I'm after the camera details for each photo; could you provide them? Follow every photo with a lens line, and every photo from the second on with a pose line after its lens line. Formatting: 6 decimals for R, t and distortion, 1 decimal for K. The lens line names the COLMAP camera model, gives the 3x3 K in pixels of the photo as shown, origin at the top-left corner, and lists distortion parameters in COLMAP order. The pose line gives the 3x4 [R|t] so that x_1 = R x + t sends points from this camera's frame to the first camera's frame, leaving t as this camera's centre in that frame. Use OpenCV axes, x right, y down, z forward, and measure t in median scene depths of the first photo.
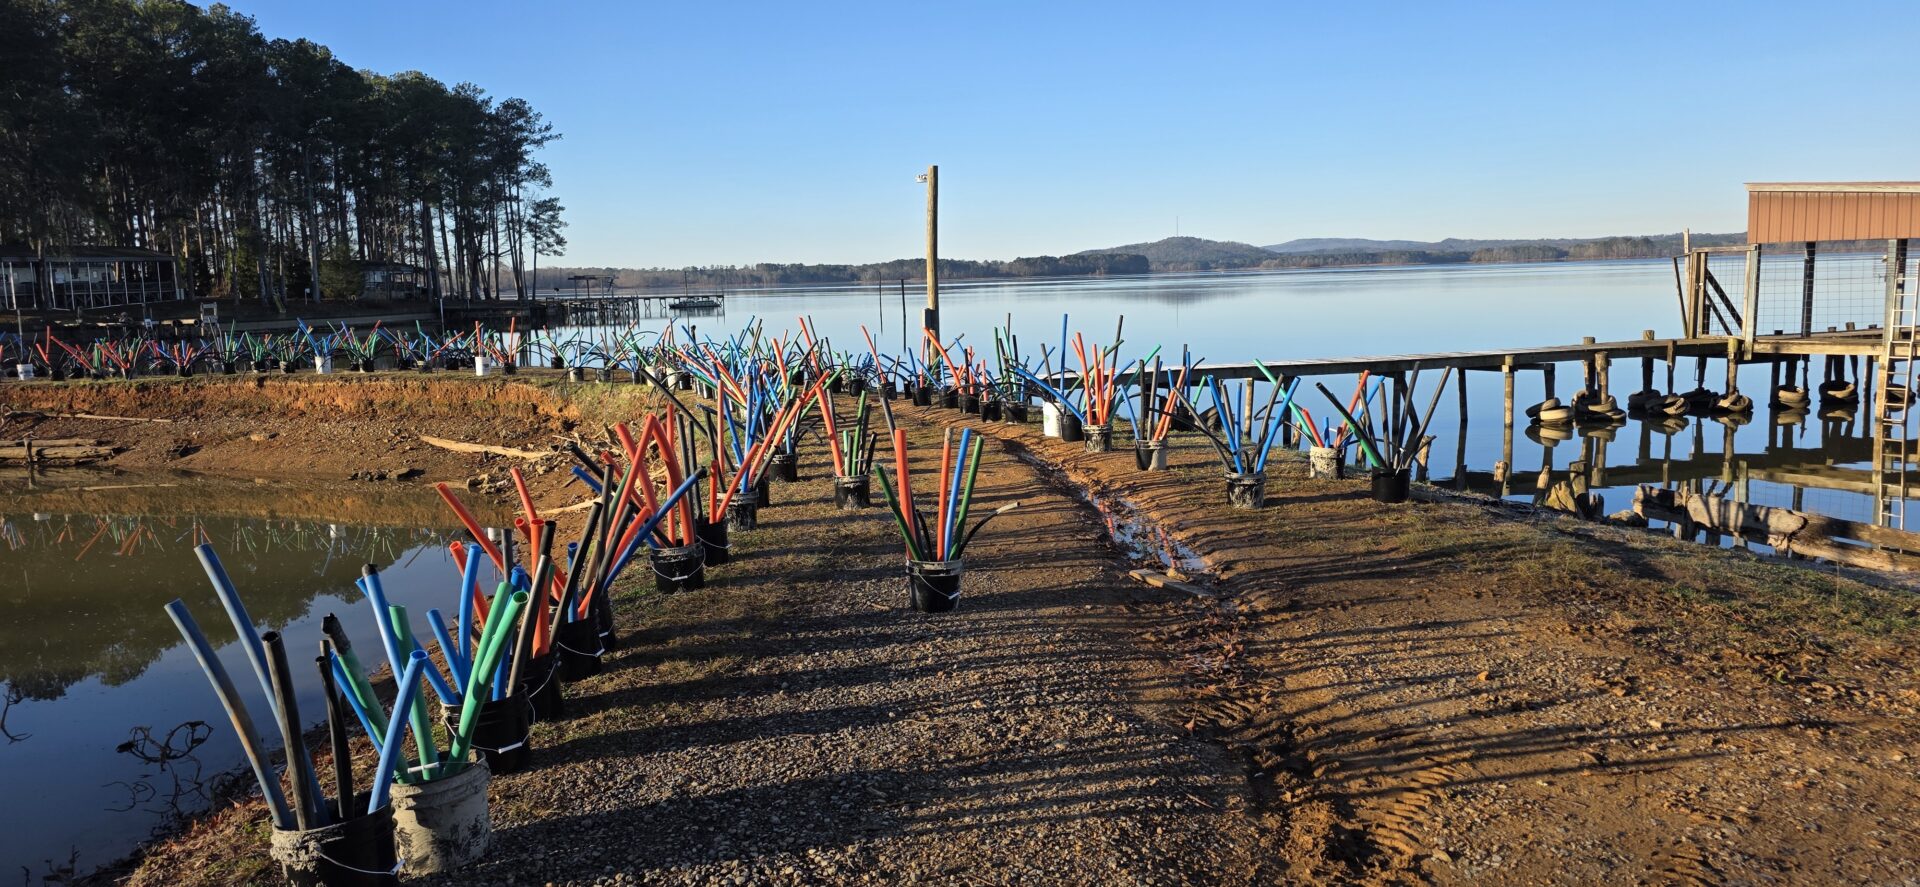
lens RADIAL K [[1299.7, 0, 958.8], [0, 1299.7, 432.6], [0, 0, 1]] dist [0.094679, -0.133130]
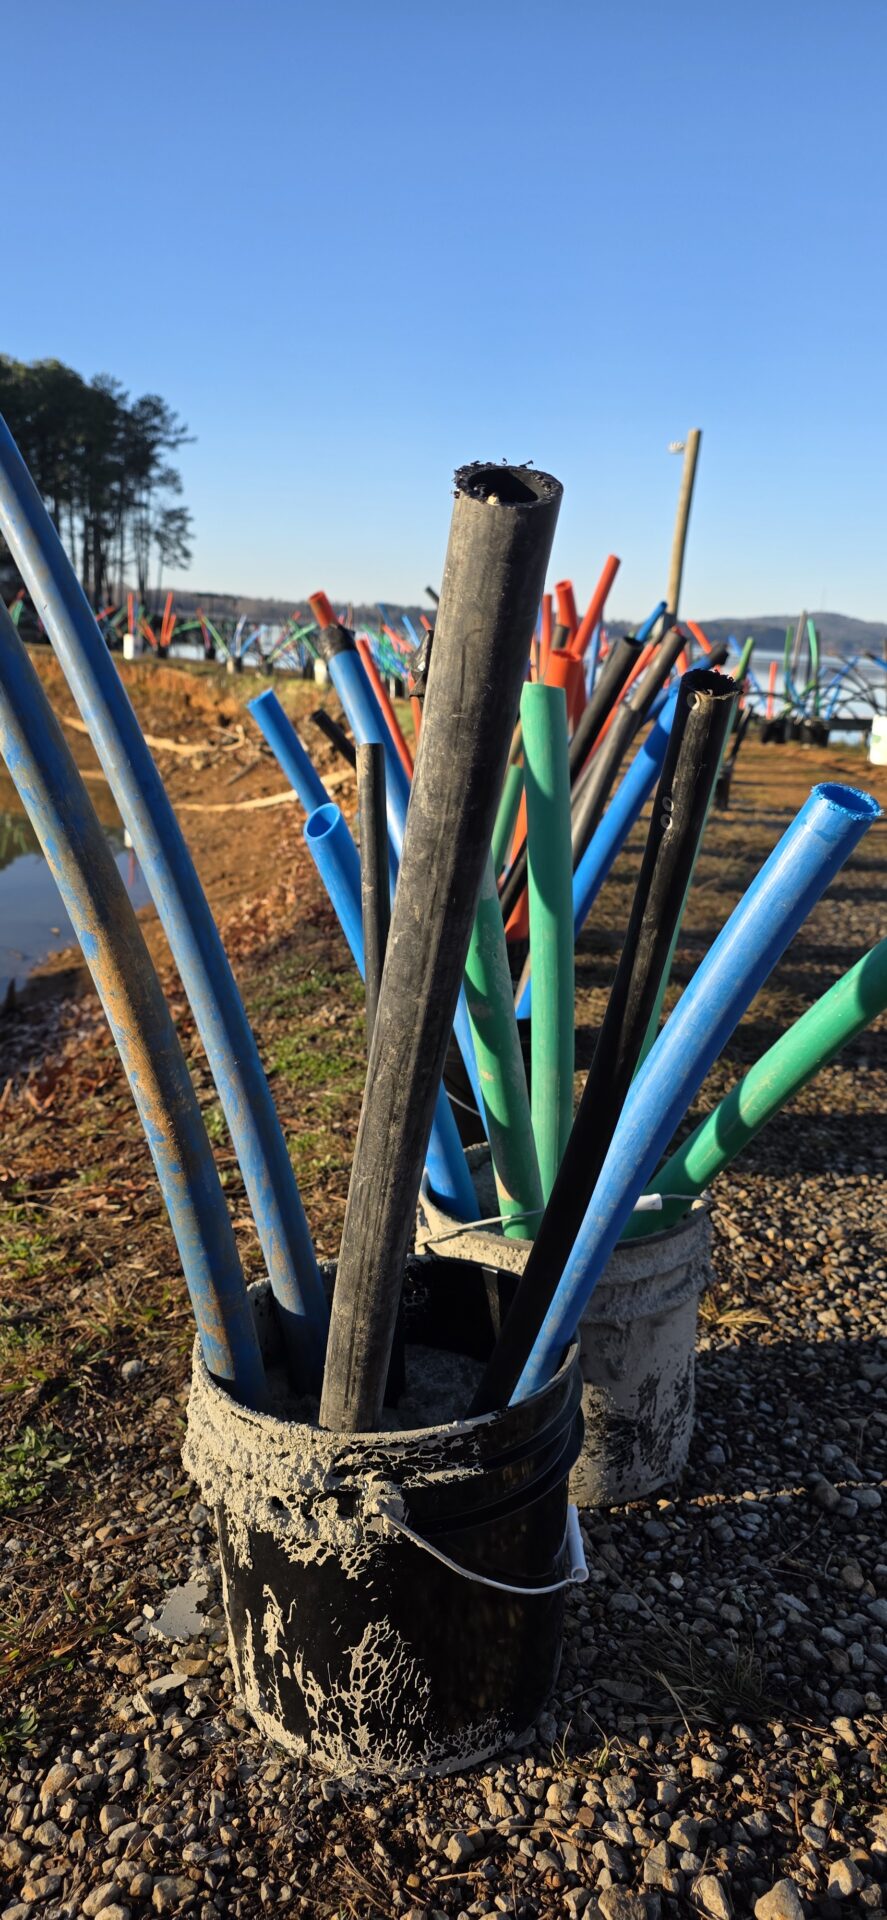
lens RADIAL K [[1290.0, 0, 414.5], [0, 1290.0, 981.2], [0, 0, 1]] dist [0.070080, -0.104054]
pose [[0.989779, 0.113473, -0.086377, -0.070974], [-0.100169, 0.984309, 0.145268, 0.026652], [0.101505, -0.135131, 0.985615, 0.115348]]
